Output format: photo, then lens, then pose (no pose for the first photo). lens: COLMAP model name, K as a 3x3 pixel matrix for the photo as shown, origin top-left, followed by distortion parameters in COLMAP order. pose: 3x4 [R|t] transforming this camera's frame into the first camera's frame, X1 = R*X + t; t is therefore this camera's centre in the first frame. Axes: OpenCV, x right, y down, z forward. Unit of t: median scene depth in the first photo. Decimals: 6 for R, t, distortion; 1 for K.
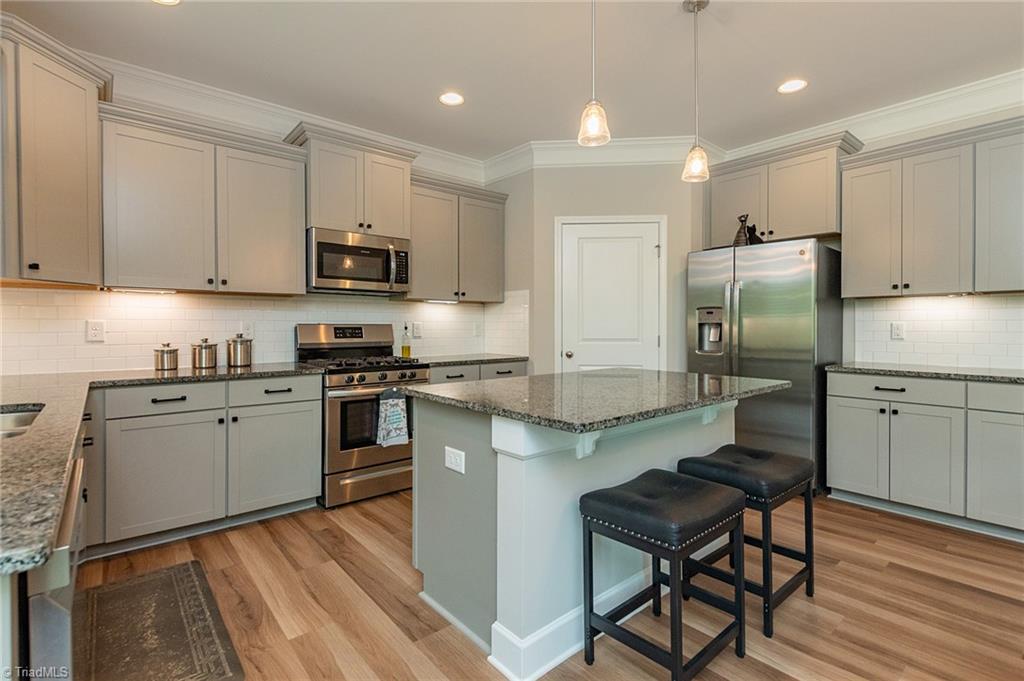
lens RADIAL K [[462.5, 0, 514.9], [0, 462.5, 321.5], [0, 0, 1]] dist [0.000189, 0.000012]
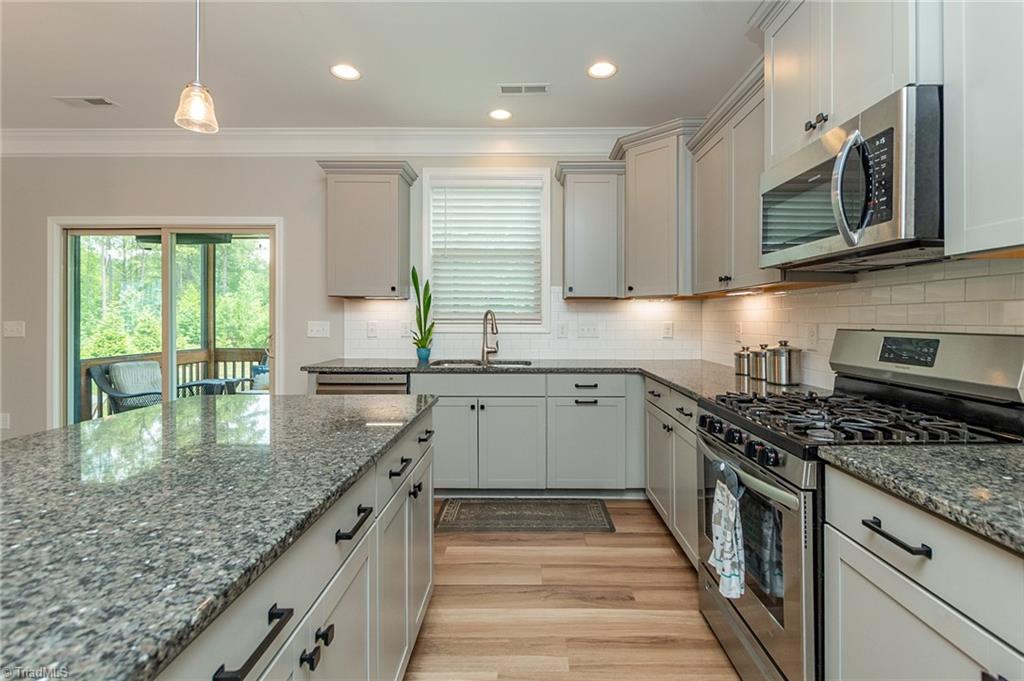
lens RADIAL K [[462.5, 0, 514.9], [0, 462.5, 321.5], [0, 0, 1]] dist [0.000189, 0.000012]
pose [[-0.659463, -0.001344, -0.751736, 0.256975], [-0.003185, 0.999994, 0.001006, -0.003727], [0.751731, 0.003058, -0.659463, 1.211535]]
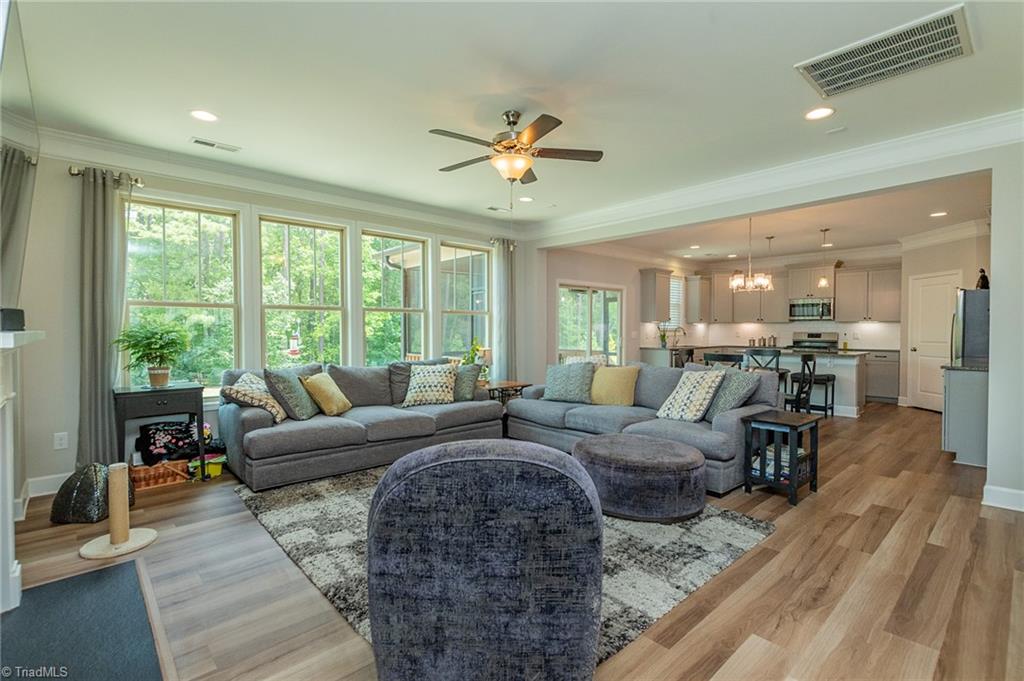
lens RADIAL K [[457.5, 0, 512.0], [0, 457.5, 340.5], [0, 0, 1]] dist [0.000119, 0.000023]
pose [[0.054652, 0.019617, -0.998313, 2.469905], [-0.003654, 0.999804, 0.019447, 0.008859], [0.998499, 0.002585, 0.054713, -0.954263]]
